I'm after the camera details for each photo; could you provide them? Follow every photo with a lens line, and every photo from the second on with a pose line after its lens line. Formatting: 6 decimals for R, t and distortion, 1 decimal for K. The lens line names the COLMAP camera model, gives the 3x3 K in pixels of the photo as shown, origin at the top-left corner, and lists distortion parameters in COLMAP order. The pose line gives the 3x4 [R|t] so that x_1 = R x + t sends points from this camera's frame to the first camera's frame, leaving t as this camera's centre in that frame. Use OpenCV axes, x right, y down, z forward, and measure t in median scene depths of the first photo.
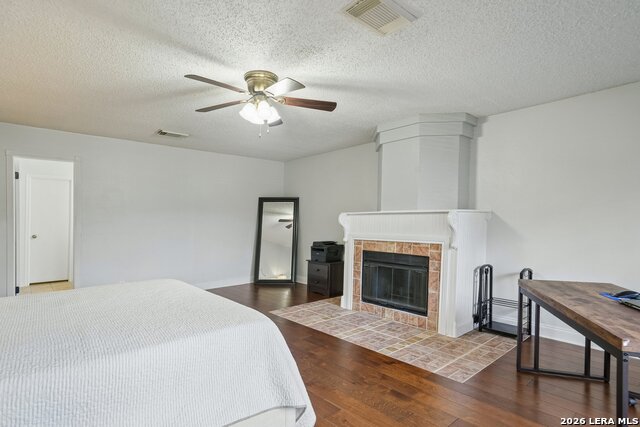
lens RADIAL K [[322.9, 0, 319.2], [0, 322.9, 218.1], [0, 0, 1]] dist [0.004384, 0.000396]
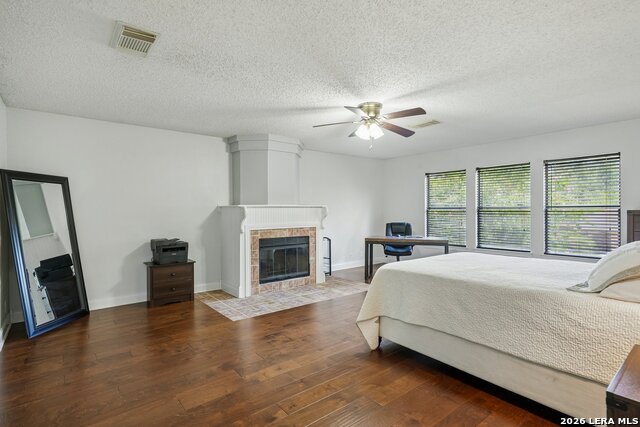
lens RADIAL K [[322.9, 0, 319.9], [0, 322.9, 211.4], [0, 0, 1]] dist [0.004384, 0.000396]
pose [[0.080232, -0.002763, 0.996772, -1.054662], [0.000939, 0.999996, 0.002696, 0.000885], [-0.996776, 0.000720, 0.080234, 0.758117]]
